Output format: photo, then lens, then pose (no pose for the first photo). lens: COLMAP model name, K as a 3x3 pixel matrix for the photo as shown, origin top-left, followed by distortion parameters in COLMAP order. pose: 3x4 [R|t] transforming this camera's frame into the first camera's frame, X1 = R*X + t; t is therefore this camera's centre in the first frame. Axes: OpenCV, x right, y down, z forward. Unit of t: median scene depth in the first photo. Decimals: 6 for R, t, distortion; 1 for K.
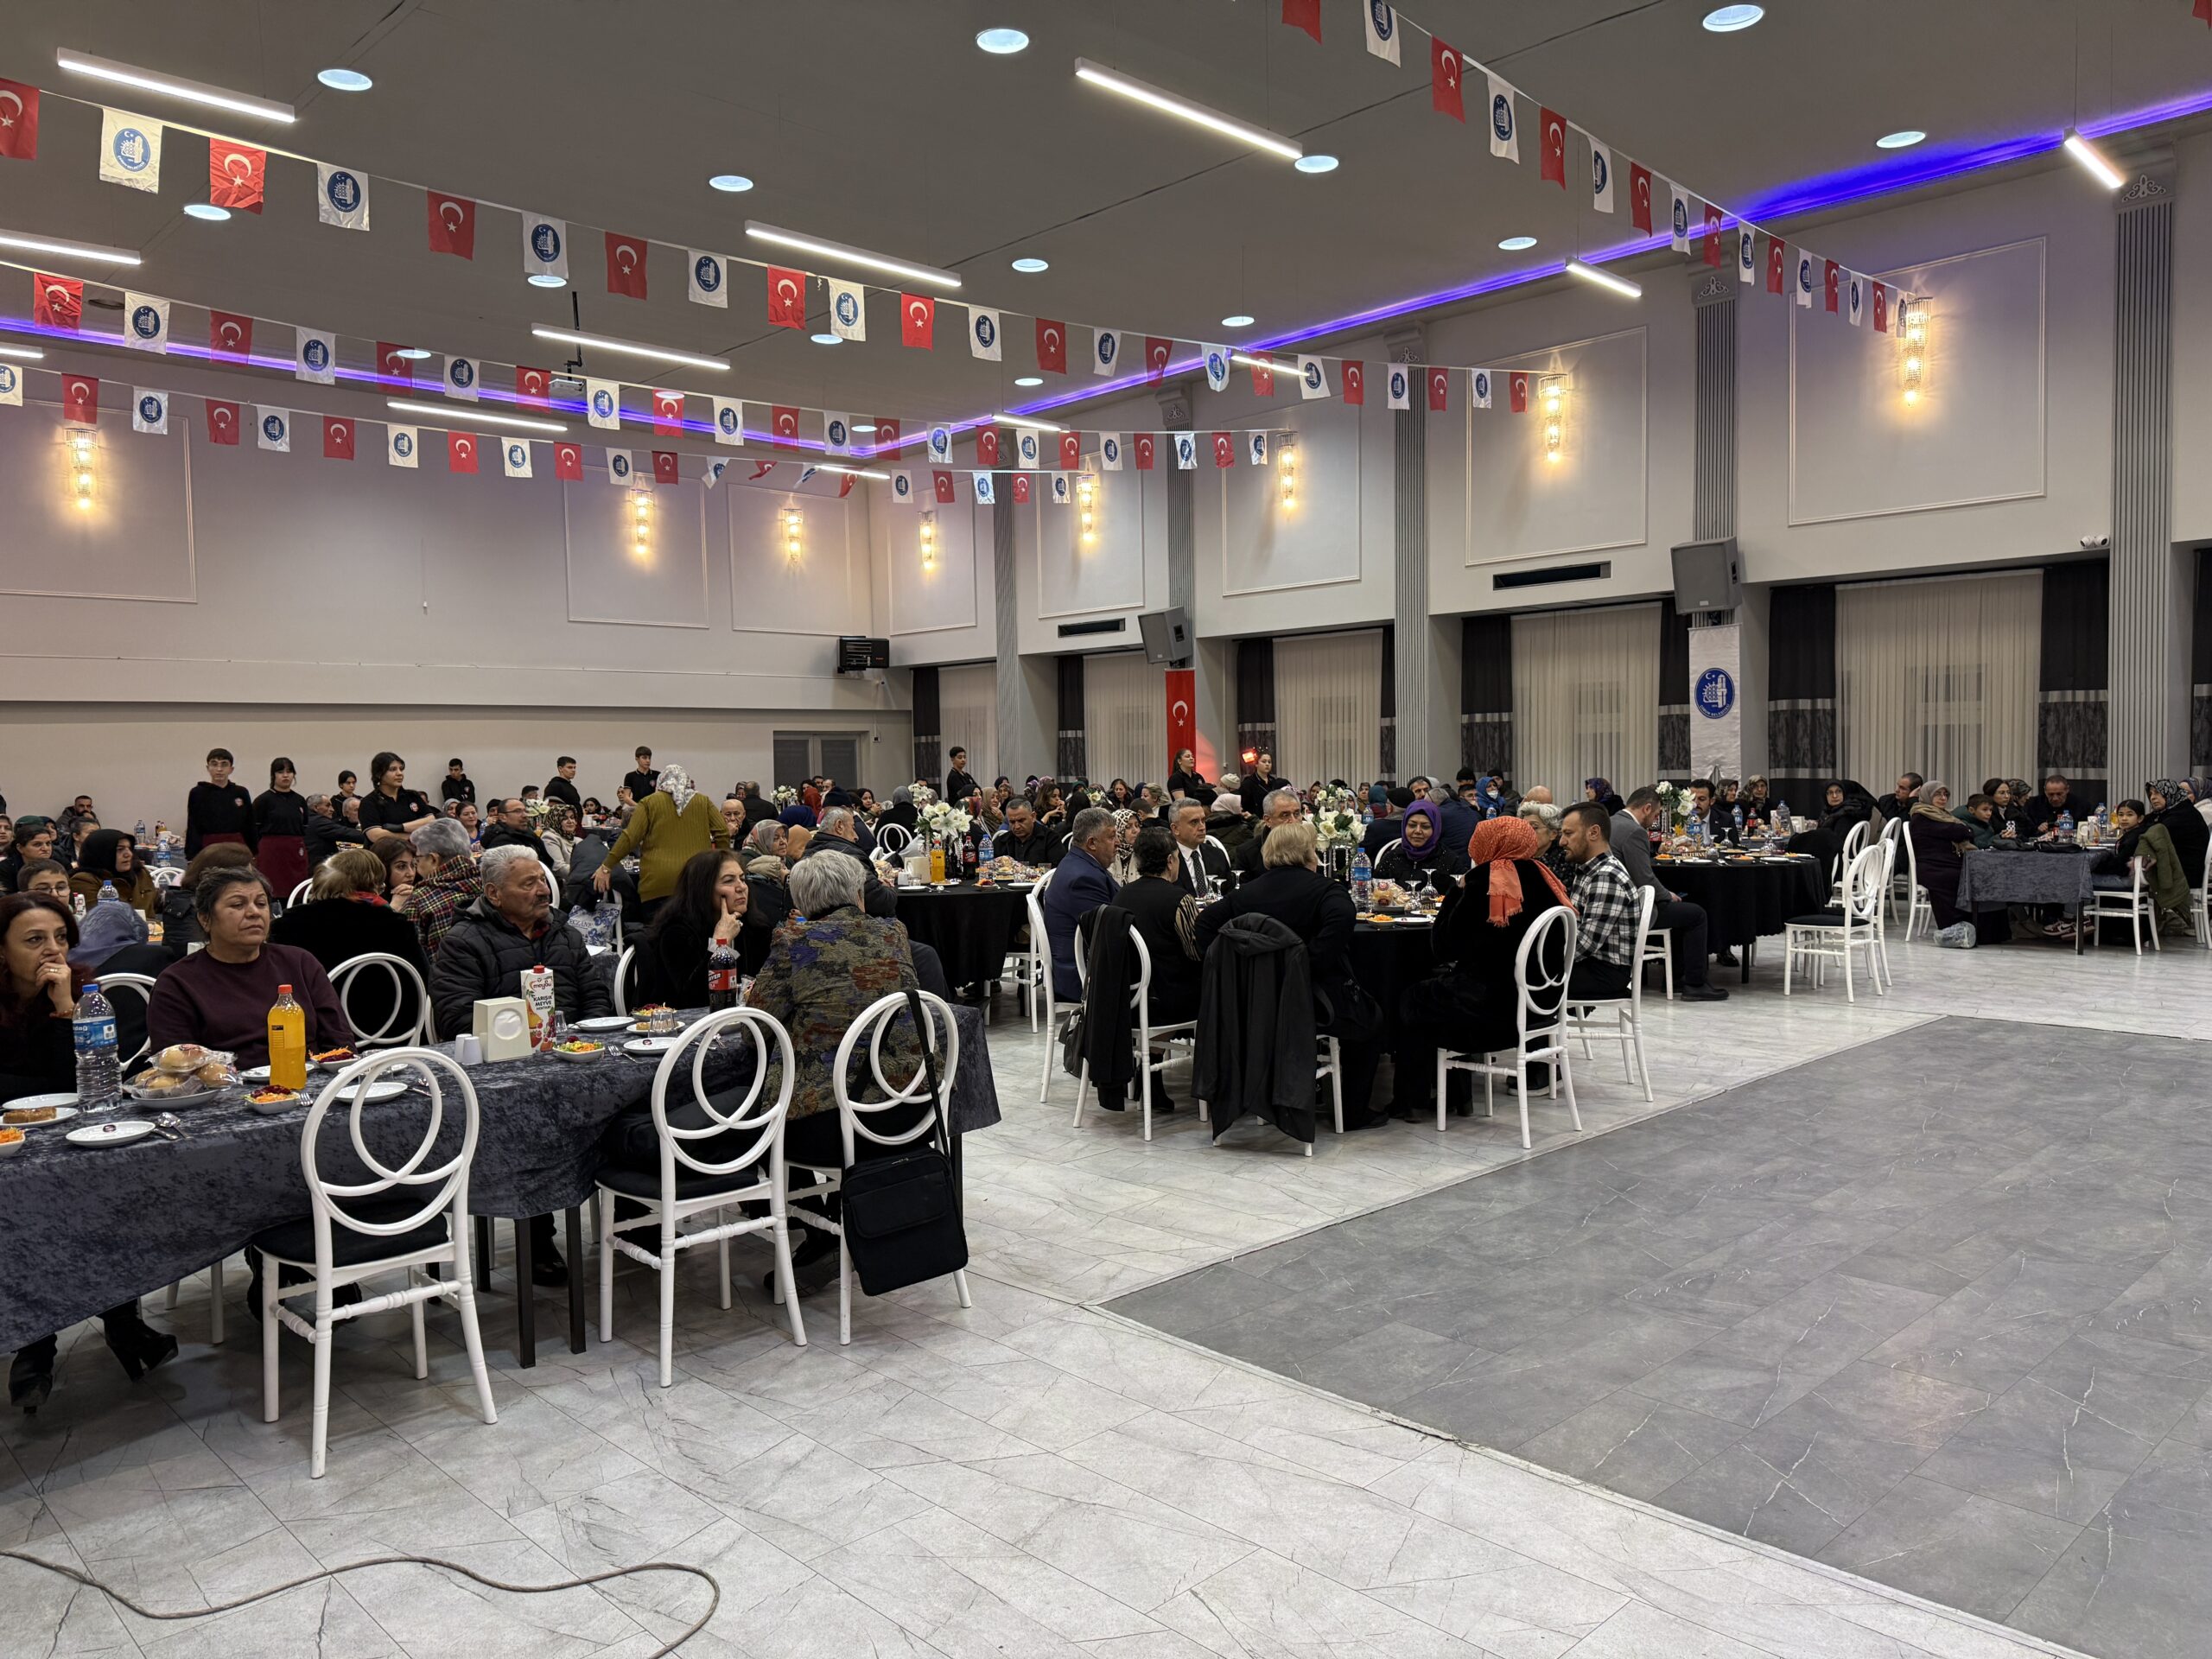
lens RADIAL K [[1553.7, 0, 1104.7], [0, 1553.7, 847.0], [0, 0, 1]] dist [0.042221, -0.057252]
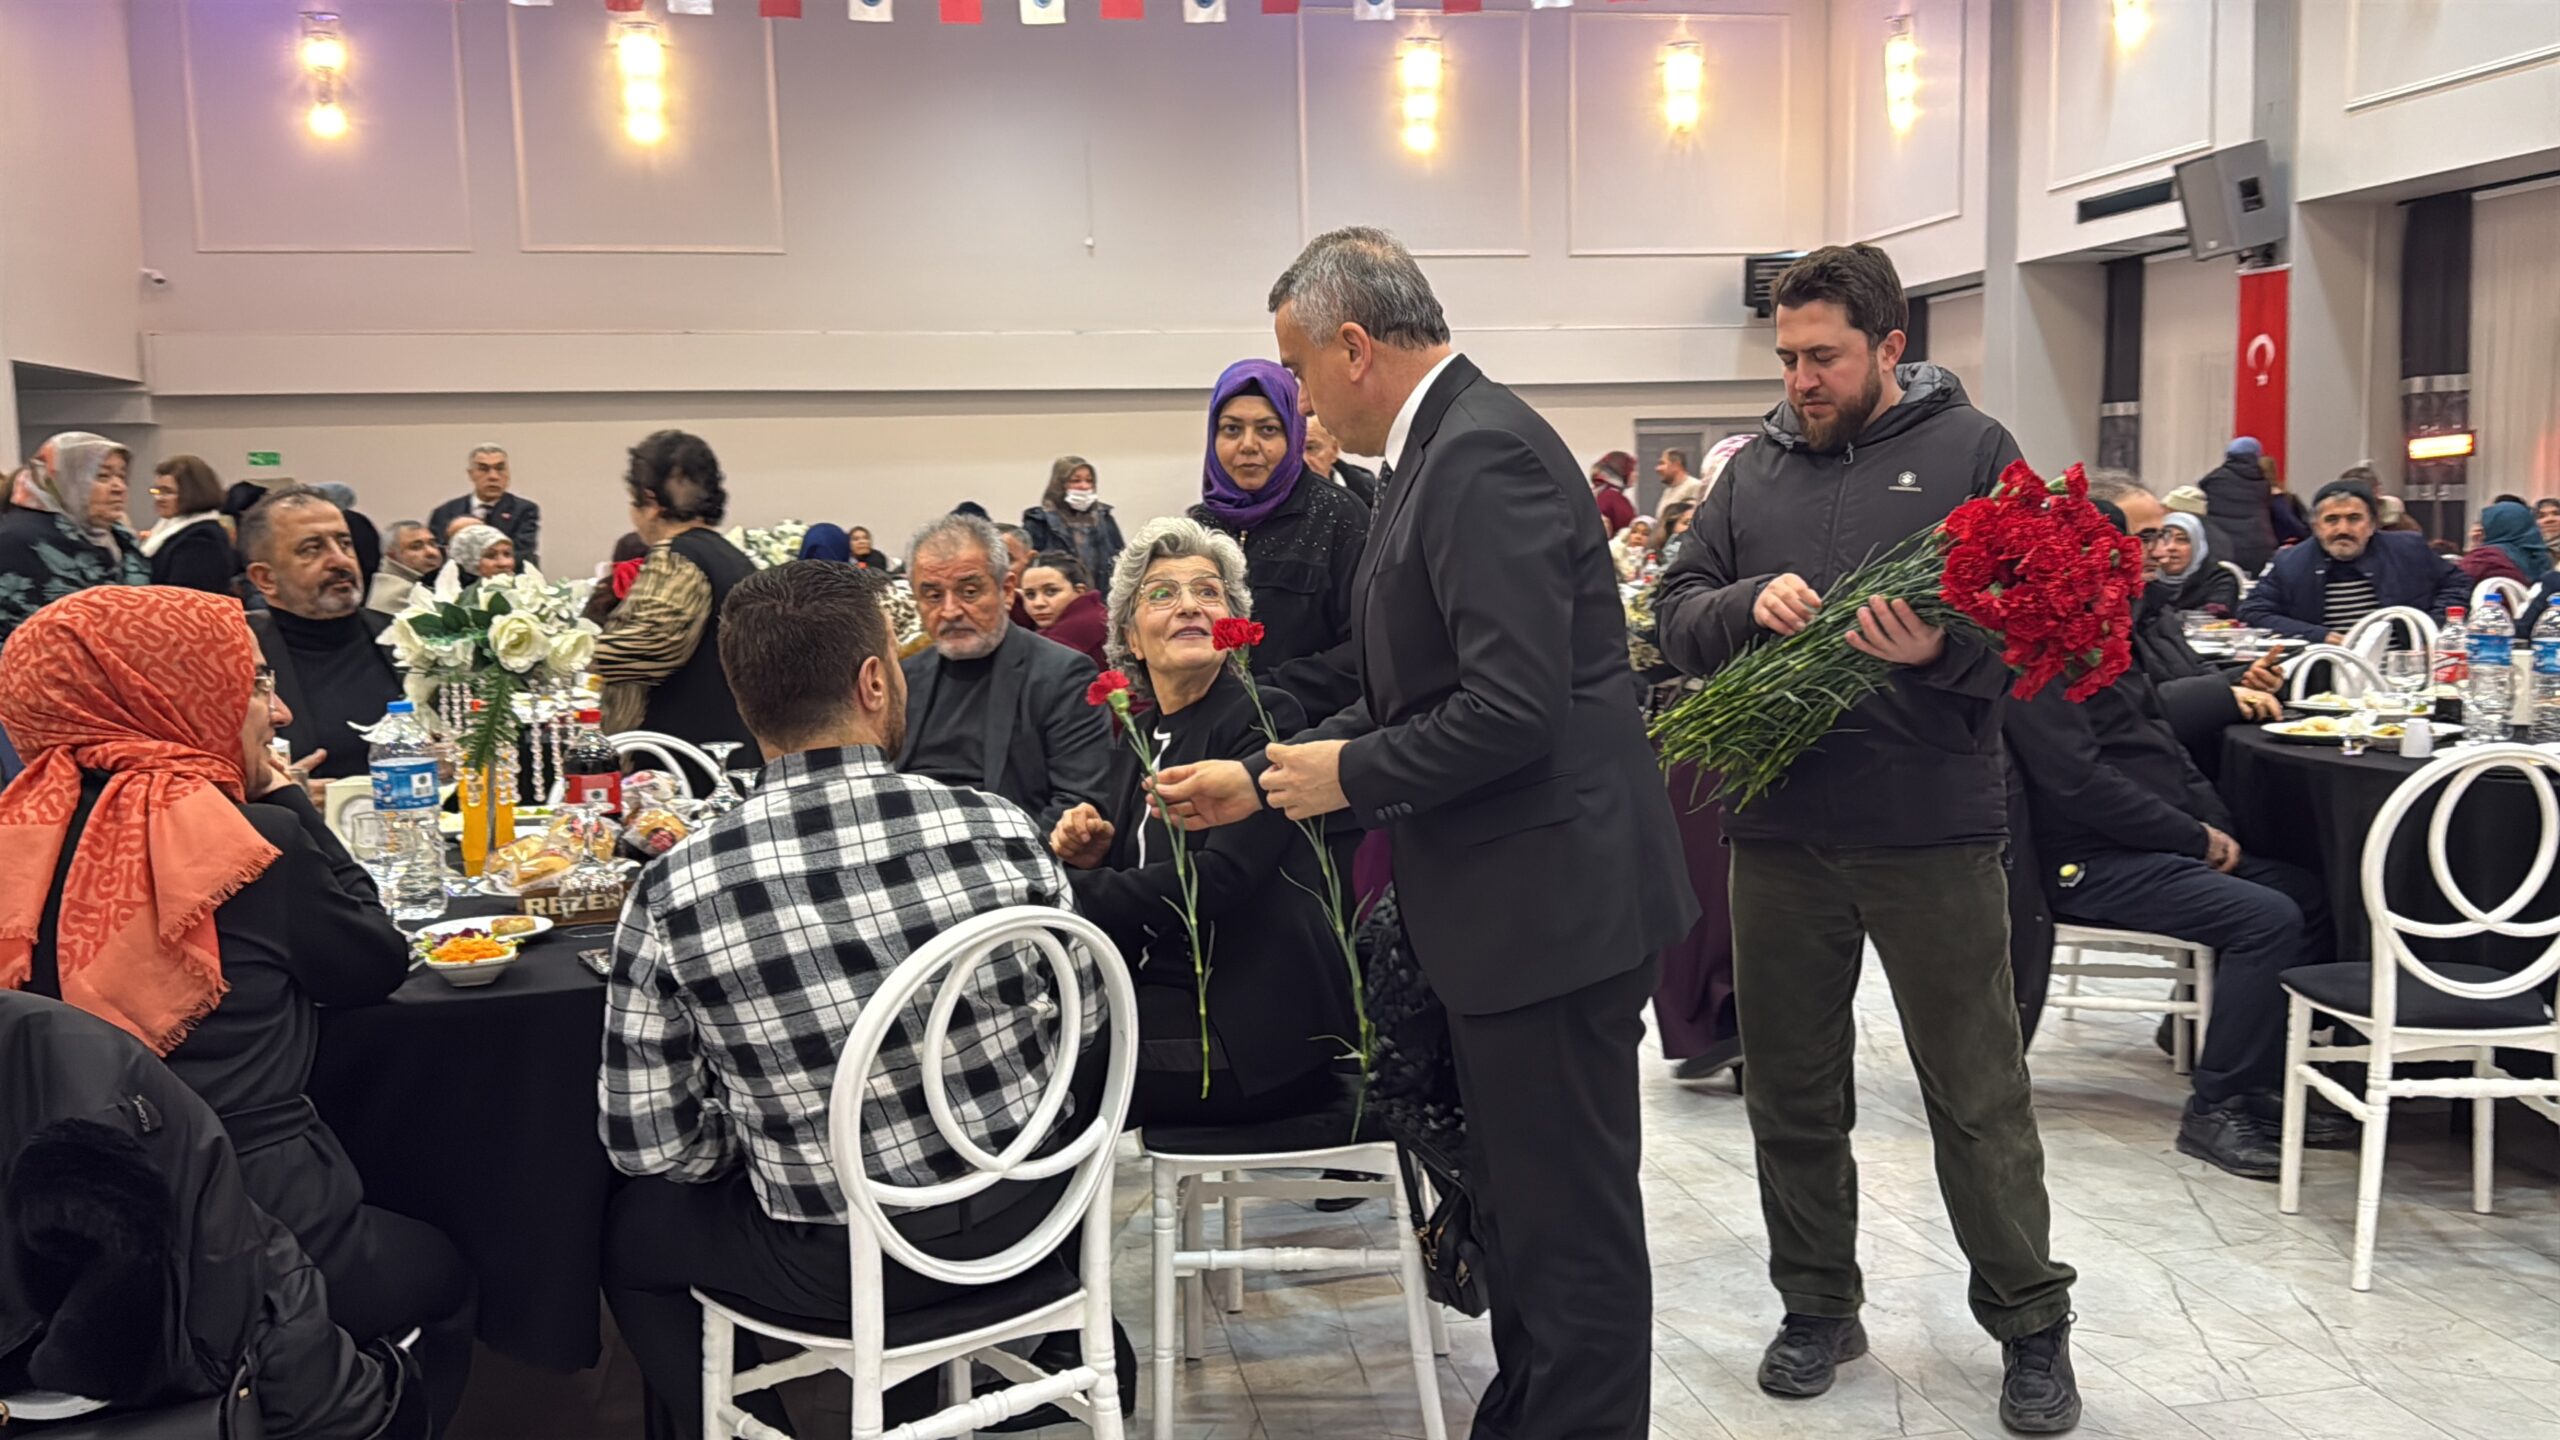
lens RADIAL K [[2164.8, 0, 1372.2], [0, 2164.8, 739.2], [0, 0, 1]] dist [0.070802, -0.148245]
pose [[0.846458, 0.060295, -0.529031, 0.235870], [-0.025157, 0.996987, 0.073378, -0.011433], [0.531861, -0.048803, 0.845424, 0.320229]]
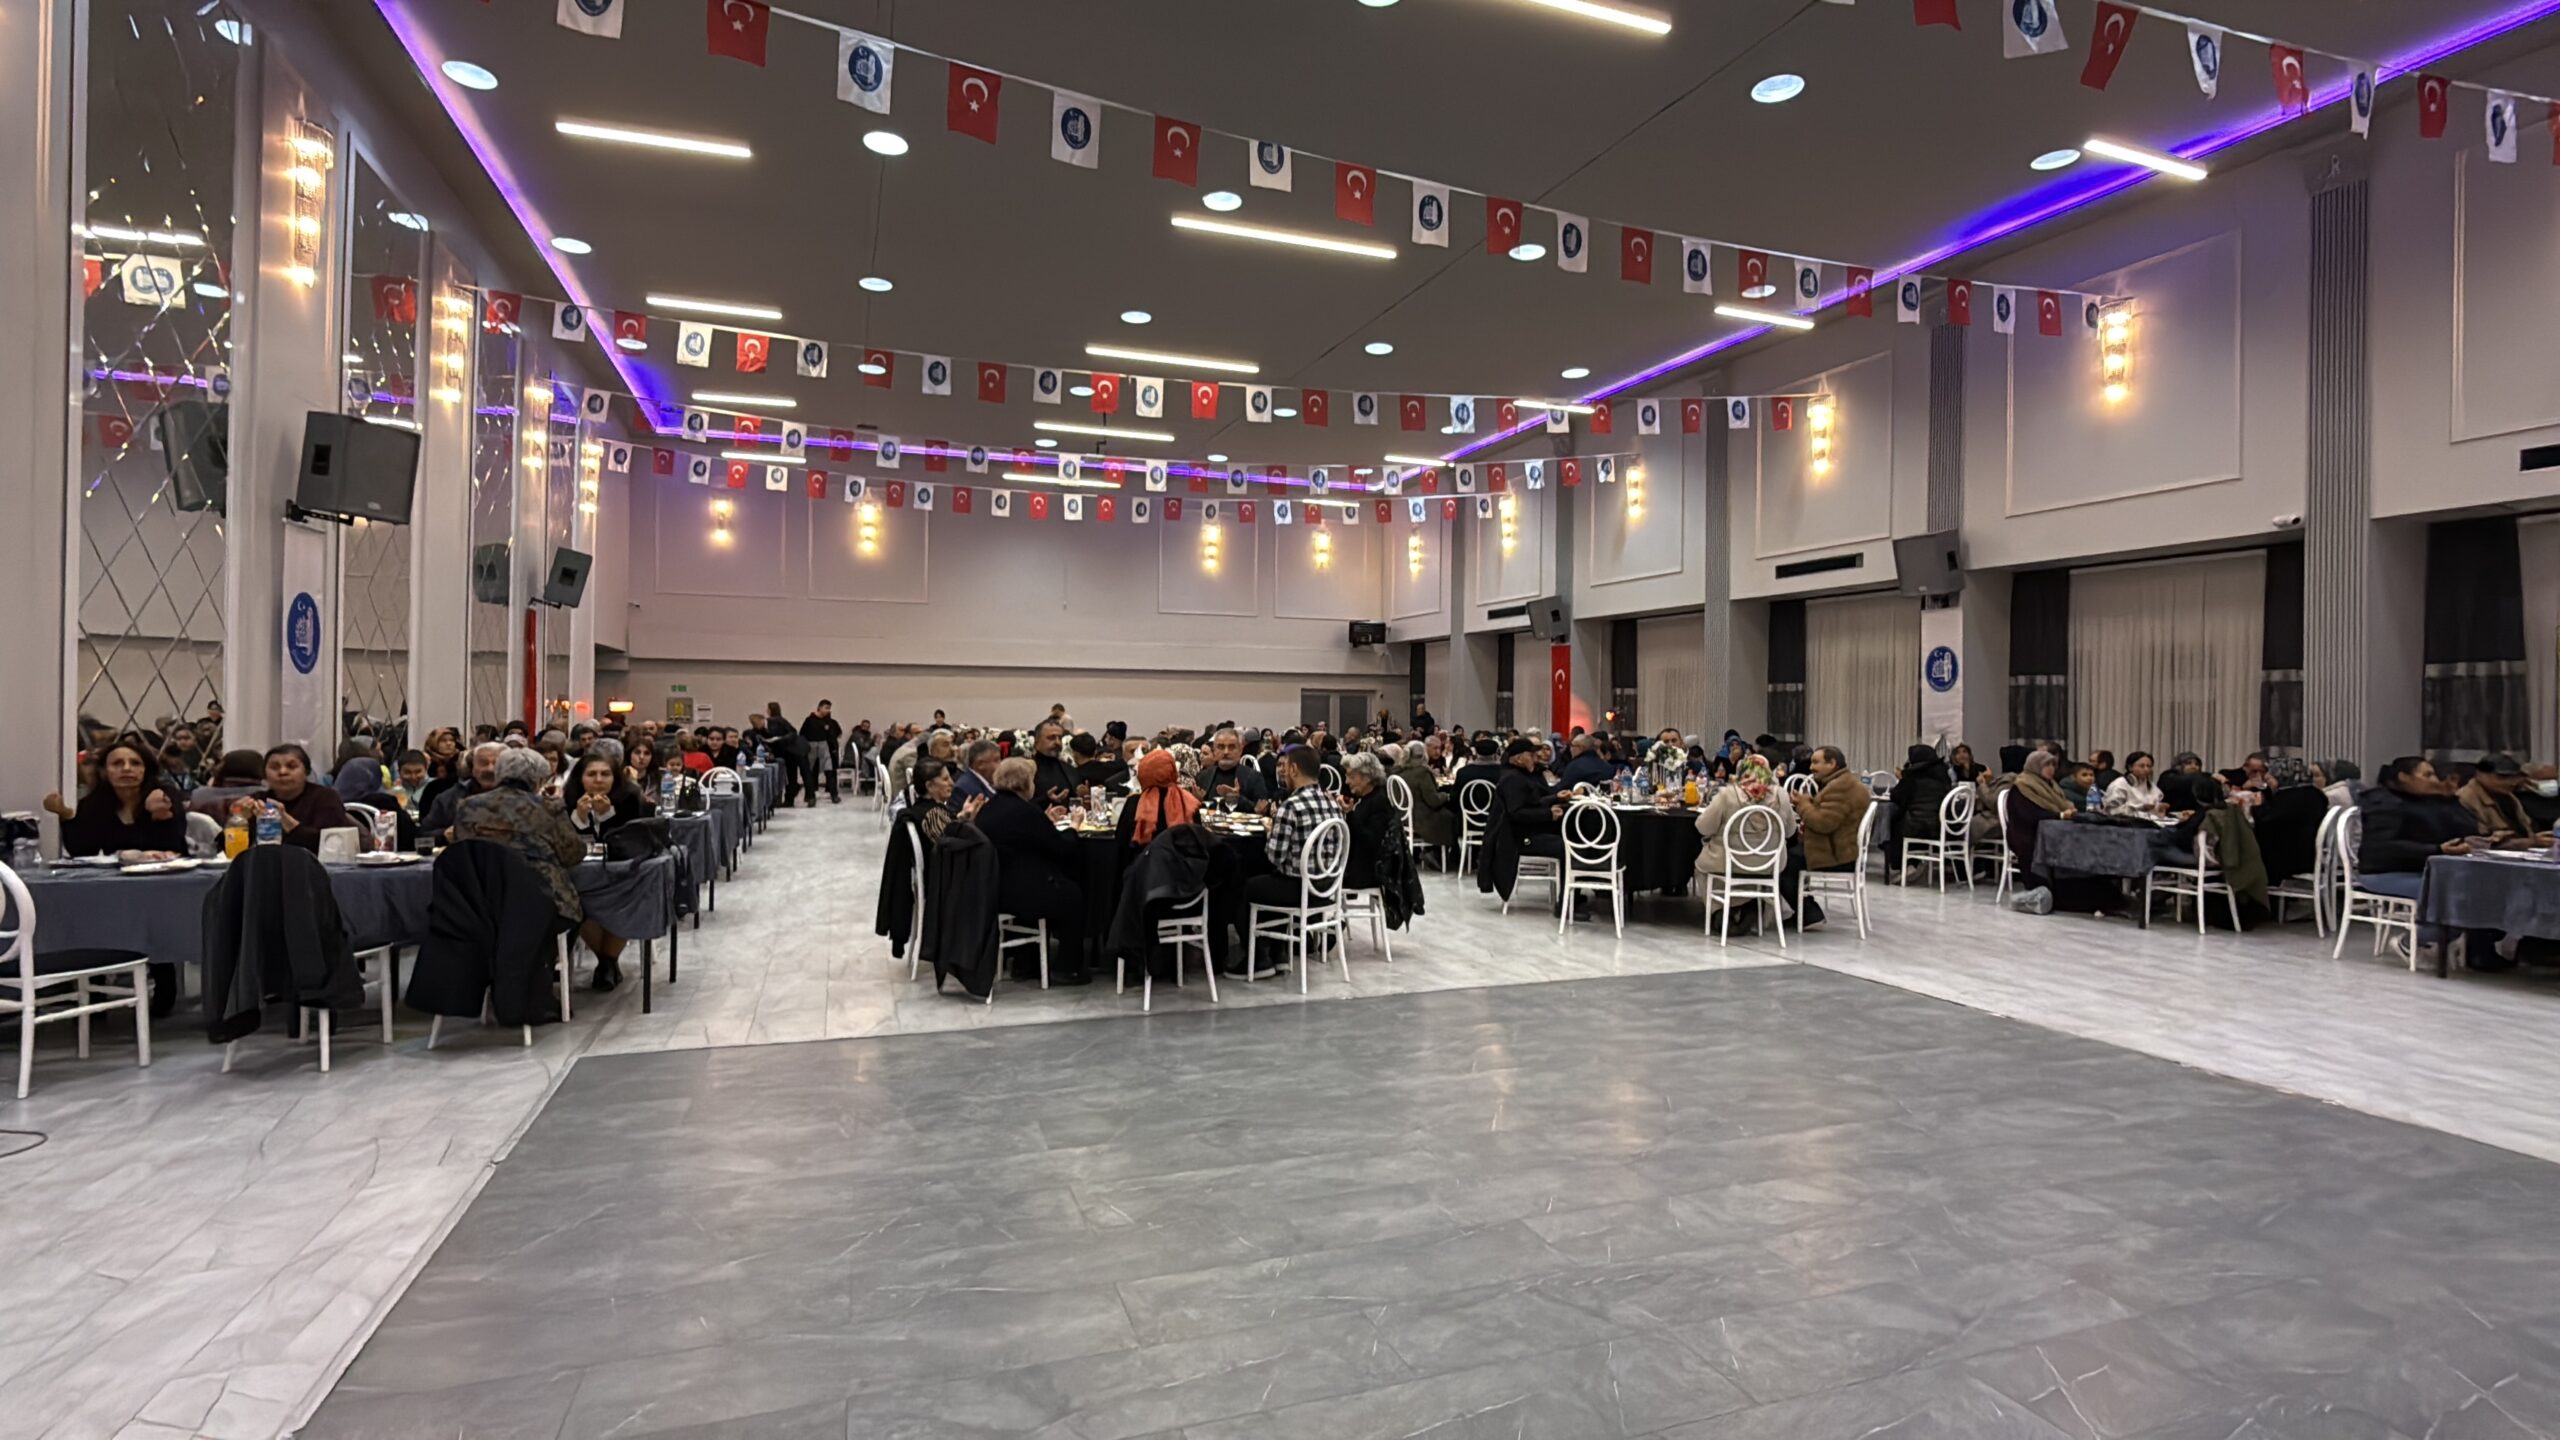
lens RADIAL K [[1158.1, 0, 1277.9], [0, 1158.1, 726.9], [0, 0, 1]] dist [-0.000382, 0.003101]
pose [[0.915350, 0.032218, -0.401368, 0.278546], [-0.049388, 0.998251, -0.032501, -0.006628], [0.399619, 0.049573, 0.915340, 0.057199]]
